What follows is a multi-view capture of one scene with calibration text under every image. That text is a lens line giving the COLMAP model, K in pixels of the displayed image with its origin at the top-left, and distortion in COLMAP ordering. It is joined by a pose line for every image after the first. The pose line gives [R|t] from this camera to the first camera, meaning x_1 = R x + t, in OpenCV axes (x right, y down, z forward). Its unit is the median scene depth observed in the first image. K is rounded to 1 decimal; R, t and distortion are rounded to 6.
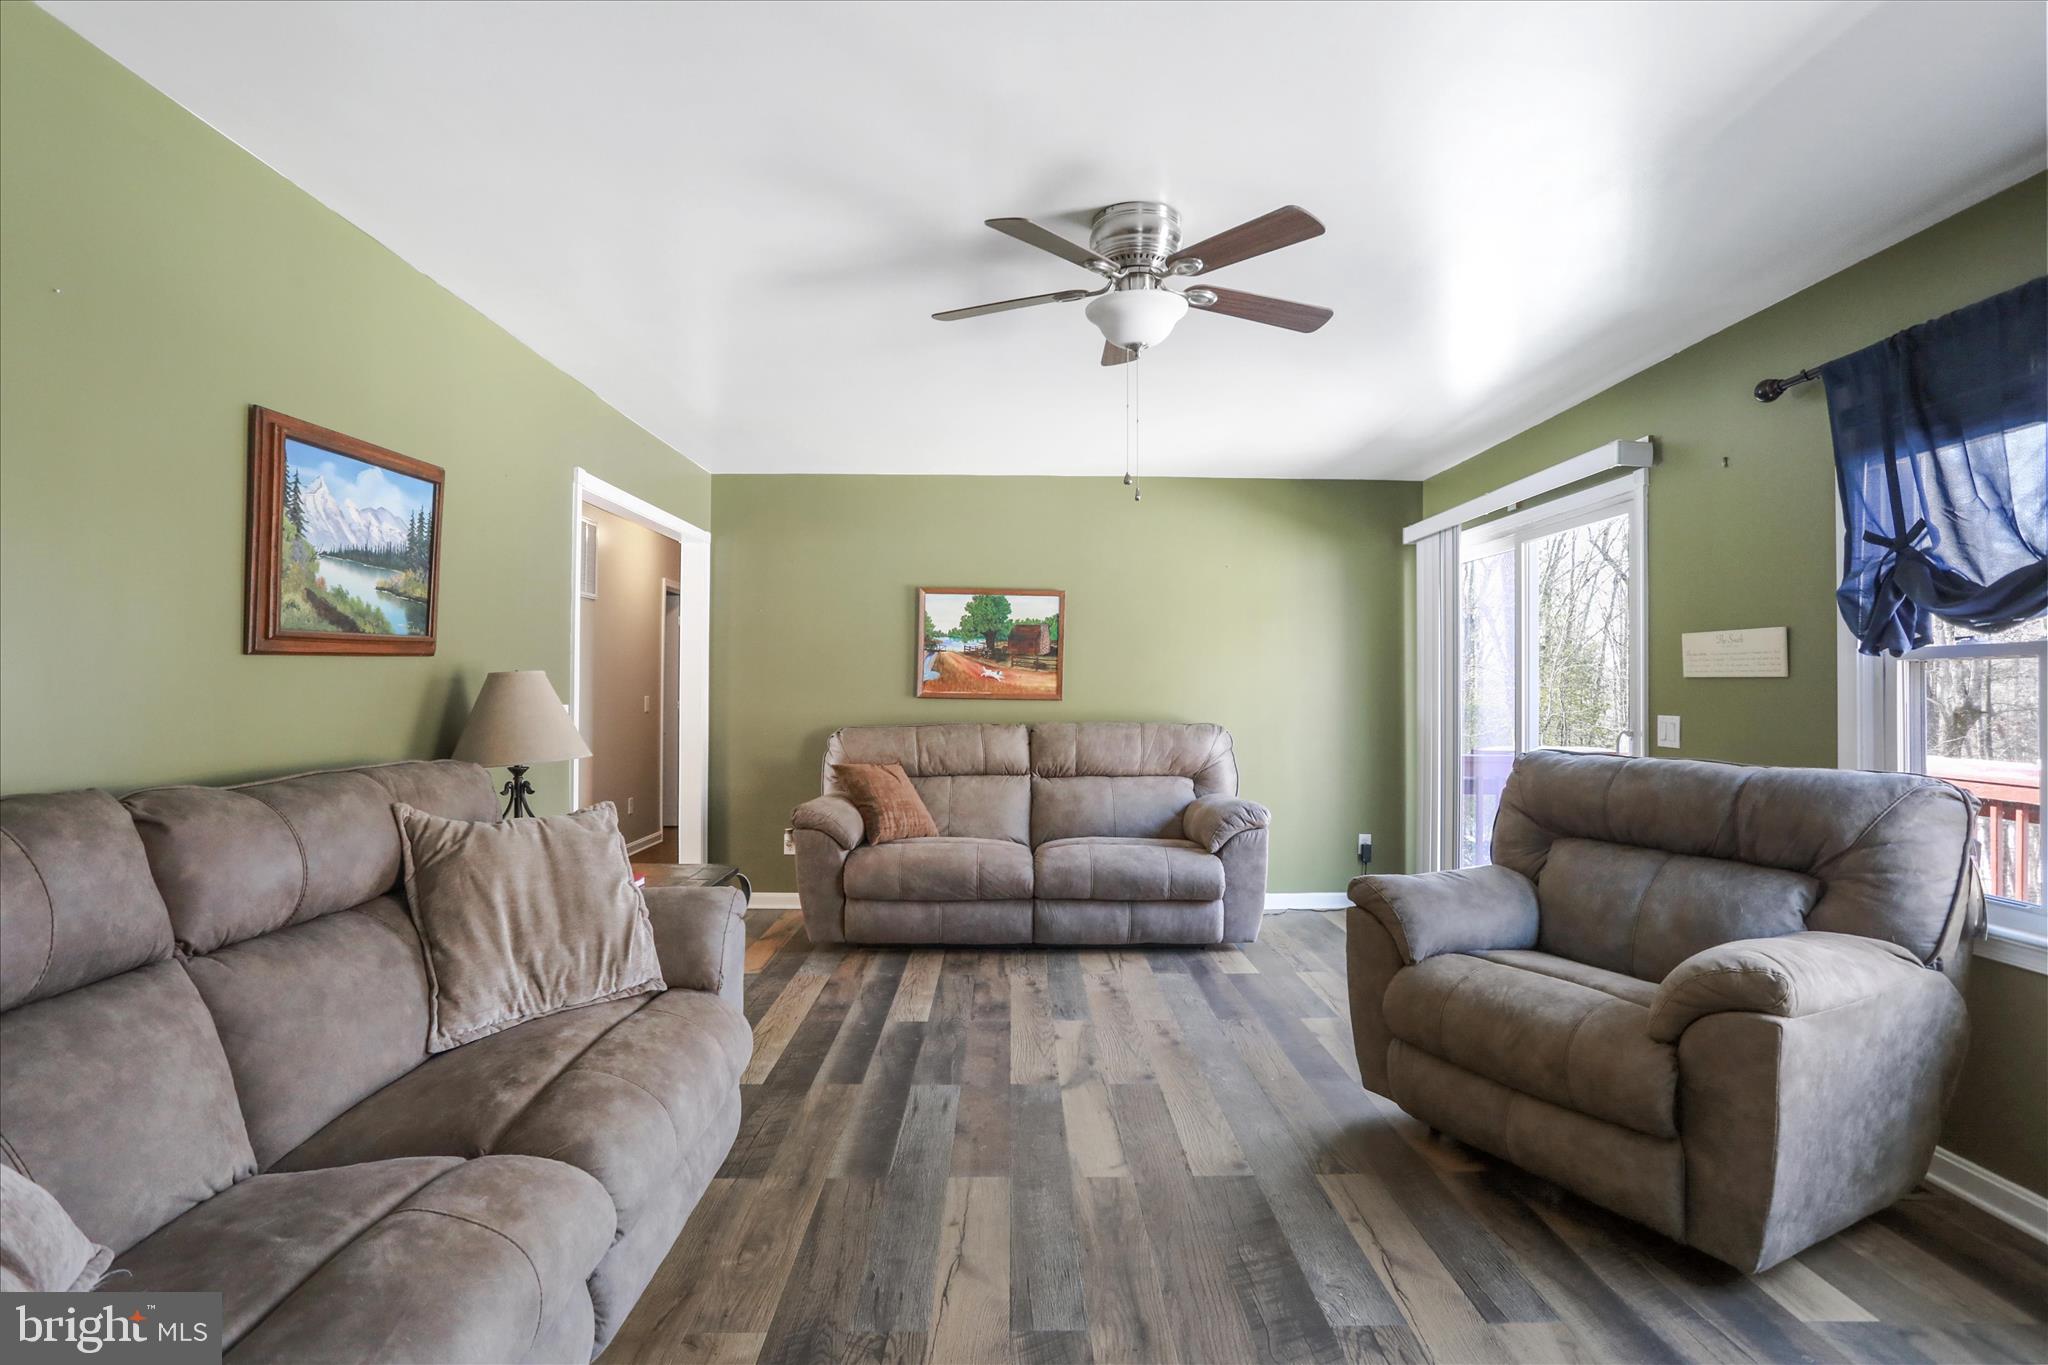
lens RADIAL K [[991.3, 0, 1010.6], [0, 991.3, 666.1], [0, 0, 1]] dist [-0.048929, 0.018012]
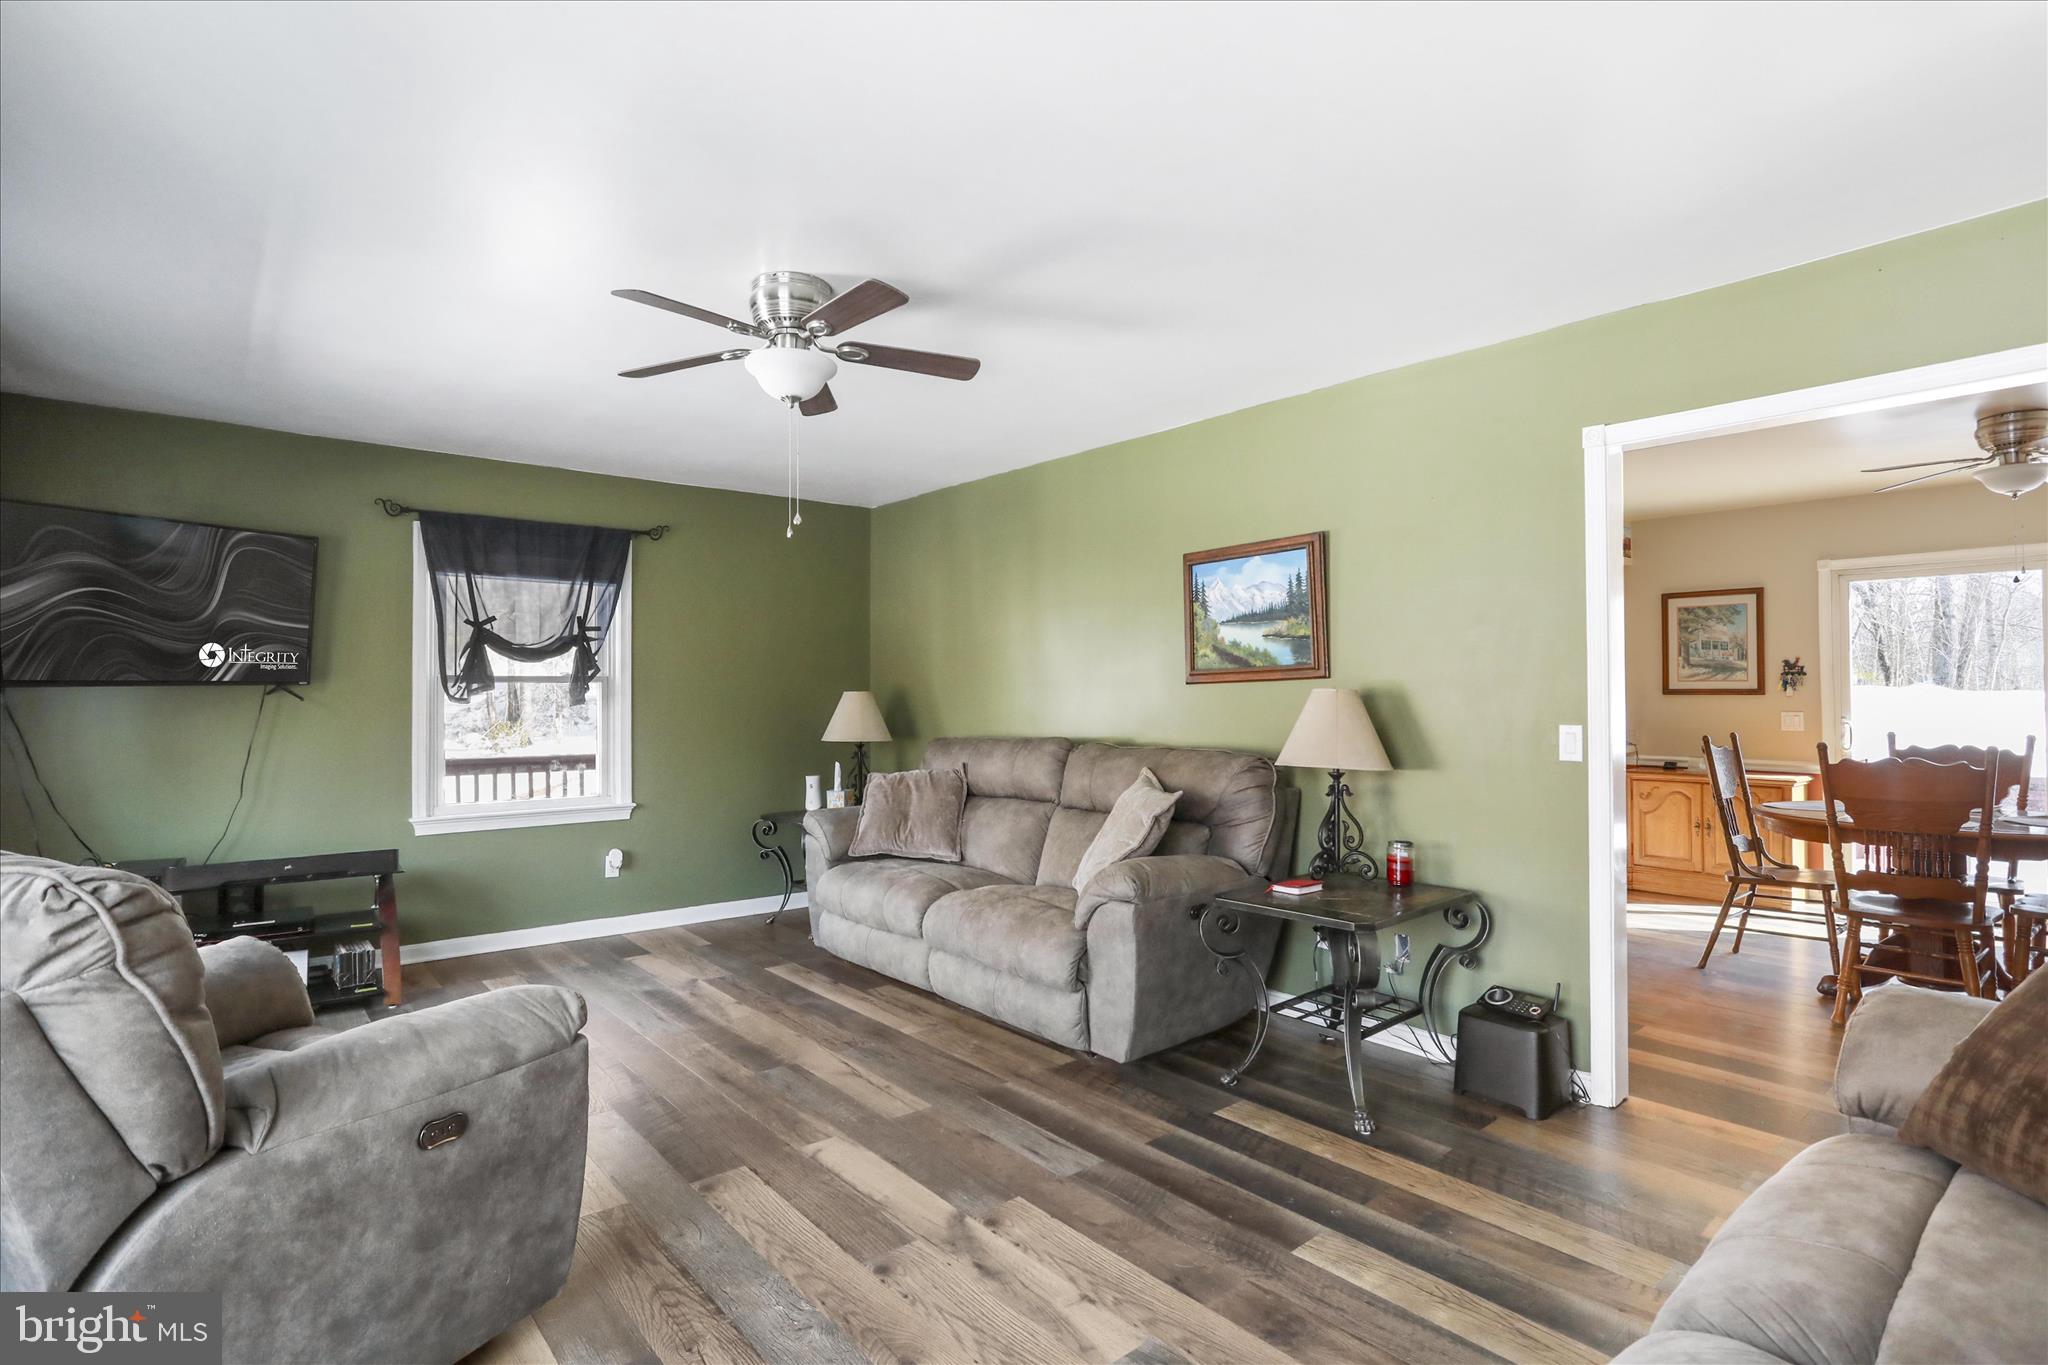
lens RADIAL K [[987.6, 0, 1013.5], [0, 987.6, 678.1], [0, 0, 1]] dist [-0.023842, 0.001564]
pose [[-0.765893, -0.010857, -0.642877, 0.563066], [0.015167, 0.999274, -0.034945, 0.029405], [0.642789, -0.036515, -0.765172, 1.742203]]
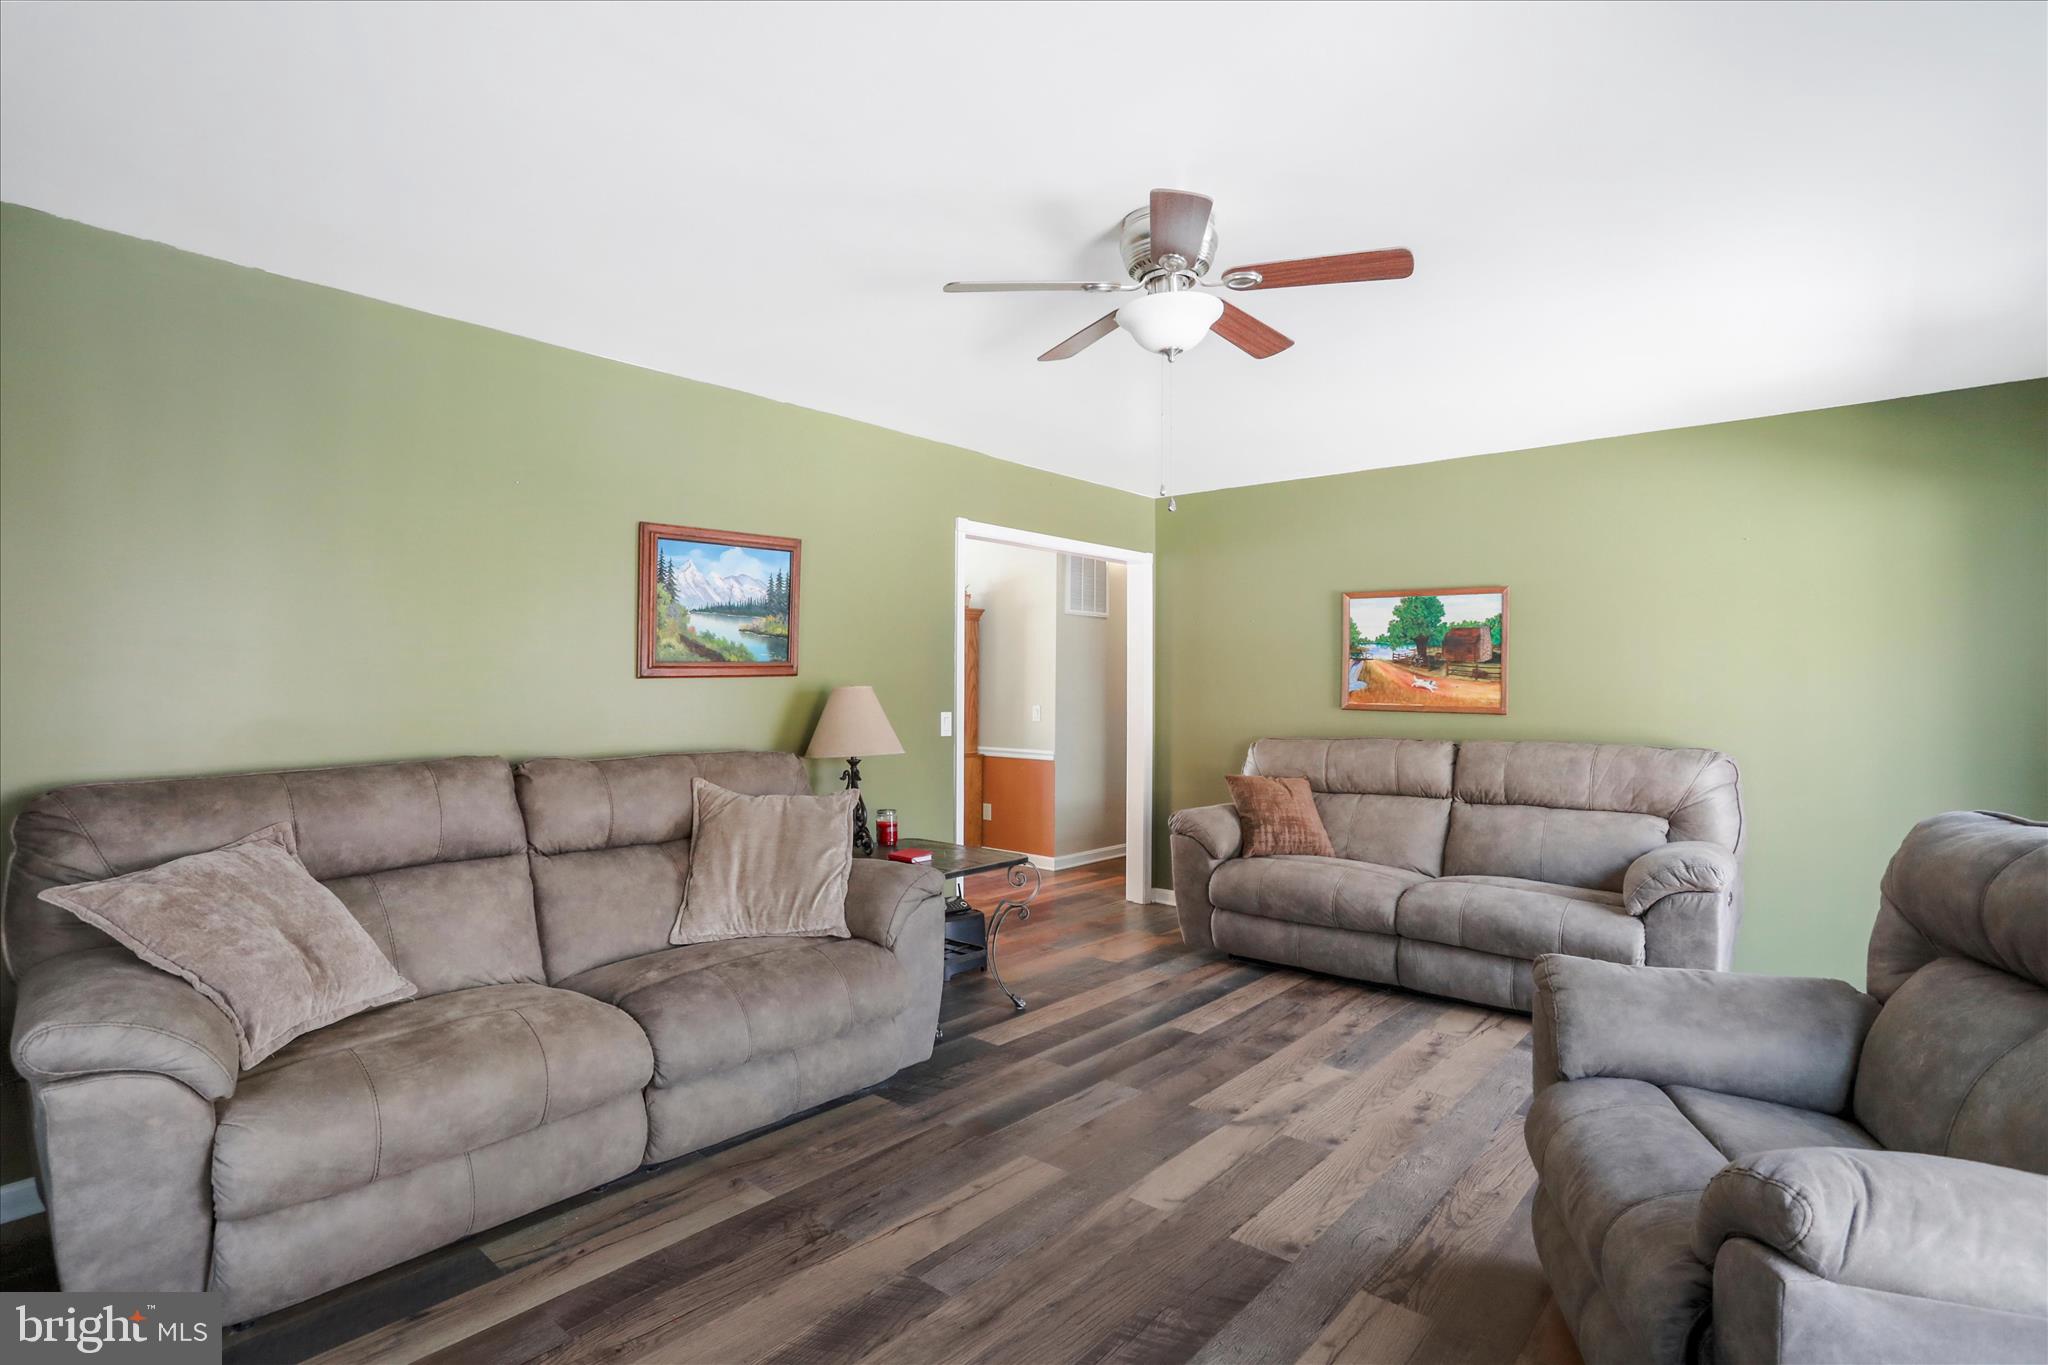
lens RADIAL K [[991.3, 0, 977.2], [0, 991.3, 663.2], [0, 0, 1]] dist [-0.048929, 0.018012]
pose [[0.733808, -0.017232, -0.679139, 0.555399], [0.011262, 0.999849, -0.013200, -0.006936], [0.679264, 0.002038, 0.733891, 0.143992]]
